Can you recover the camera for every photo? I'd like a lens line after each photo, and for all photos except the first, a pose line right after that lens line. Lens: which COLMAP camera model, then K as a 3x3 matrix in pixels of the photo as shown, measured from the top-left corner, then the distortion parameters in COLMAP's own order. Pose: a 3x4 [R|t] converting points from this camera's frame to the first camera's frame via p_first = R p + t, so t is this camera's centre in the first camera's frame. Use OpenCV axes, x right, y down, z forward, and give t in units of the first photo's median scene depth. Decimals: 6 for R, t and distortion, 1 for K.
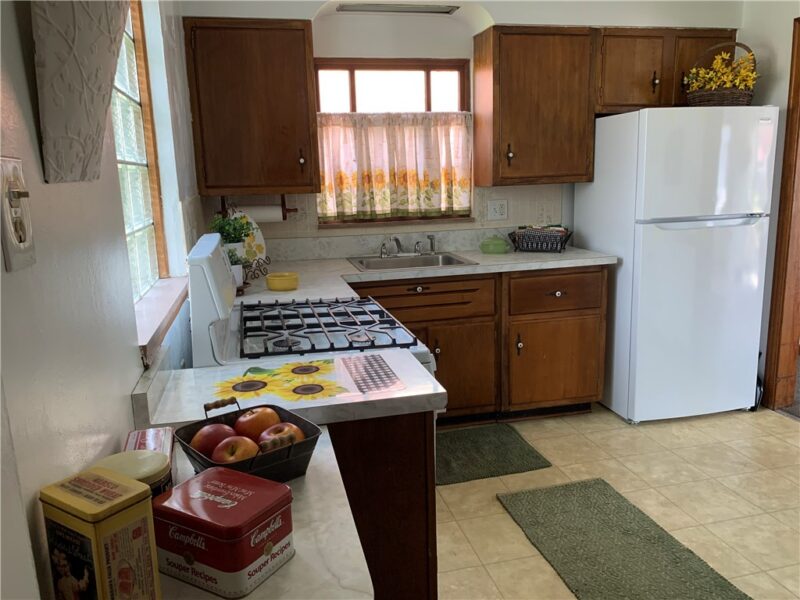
lens RADIAL K [[614.7, 0, 397.1], [0, 614.7, 299.9], [0, 0, 1]] dist [0.055013, -0.060410]
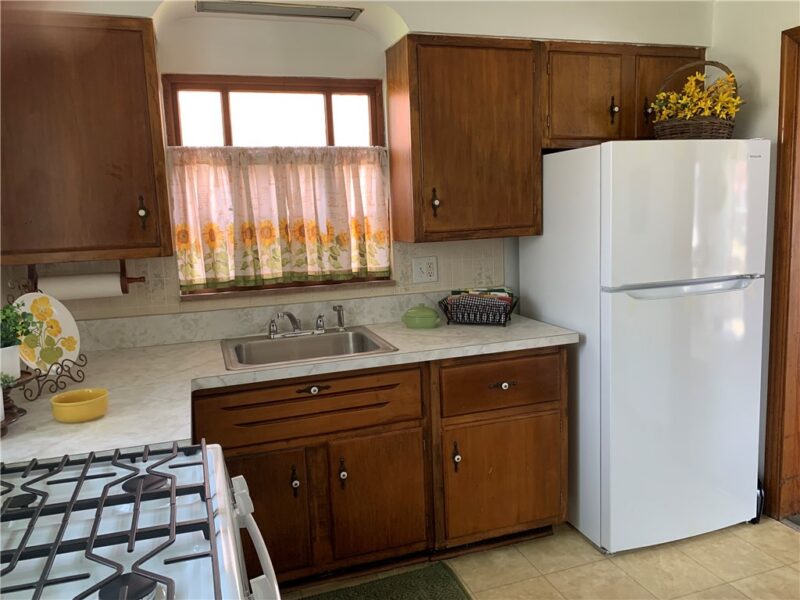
lens RADIAL K [[614.7, 0, 397.1], [0, 614.7, 299.9], [0, 0, 1]] dist [0.055013, -0.060410]
pose [[0.995599, -0.021517, 0.091211, 0.062595], [0.026816, 0.997998, -0.057275, -0.071116], [-0.089796, 0.059469, 0.994183, 0.253667]]
